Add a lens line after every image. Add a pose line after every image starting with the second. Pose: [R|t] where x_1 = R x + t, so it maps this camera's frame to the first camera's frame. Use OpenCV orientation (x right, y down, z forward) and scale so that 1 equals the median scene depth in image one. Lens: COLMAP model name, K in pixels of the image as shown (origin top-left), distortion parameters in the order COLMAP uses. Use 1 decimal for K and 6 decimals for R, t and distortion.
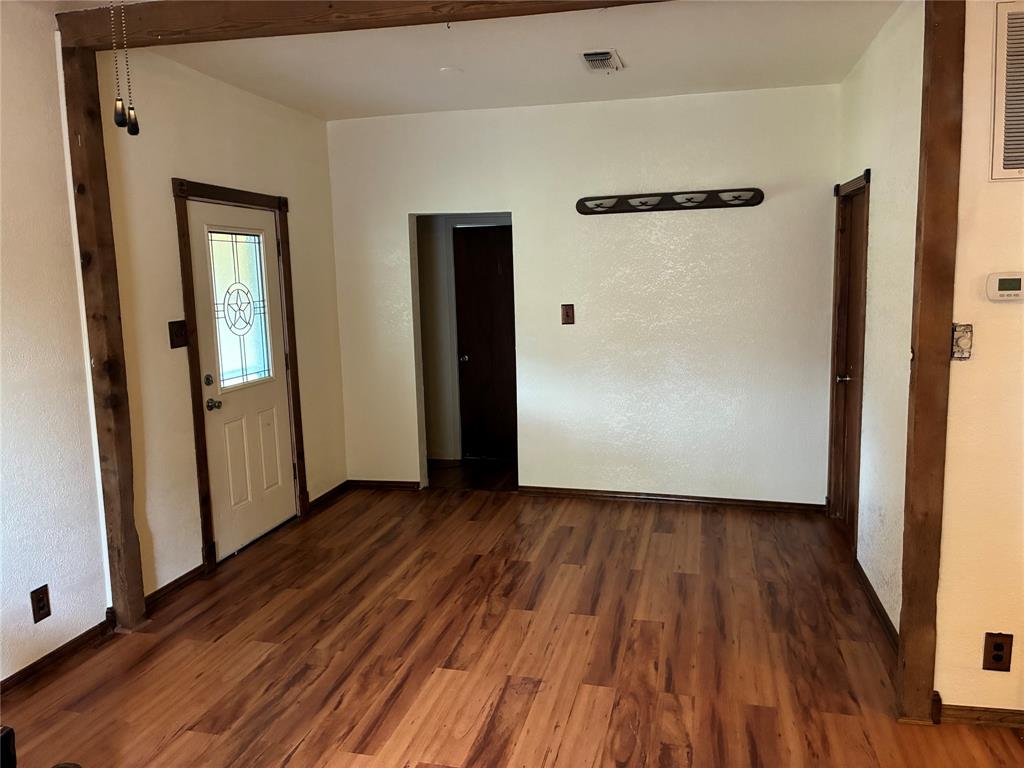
lens RADIAL K [[777.9, 0, 516.9], [0, 777.9, 383.9], [0, 0, 1]] dist [0.061303, -0.066506]
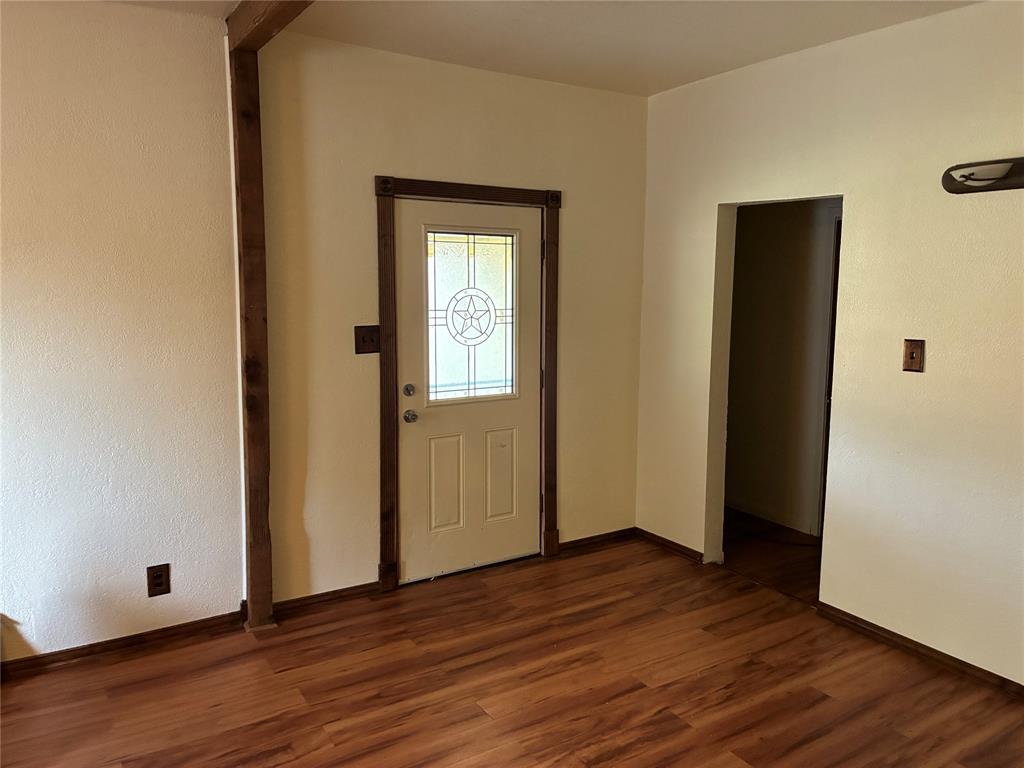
lens RADIAL K [[777.9, 0, 509.5], [0, 777.9, 382.4], [0, 0, 1]] dist [0.061303, -0.066506]
pose [[0.717554, 0.120657, -0.685972, 0.311197], [-0.122503, 0.991391, 0.046234, -0.067710], [0.685645, 0.050858, 0.726157, 0.380272]]
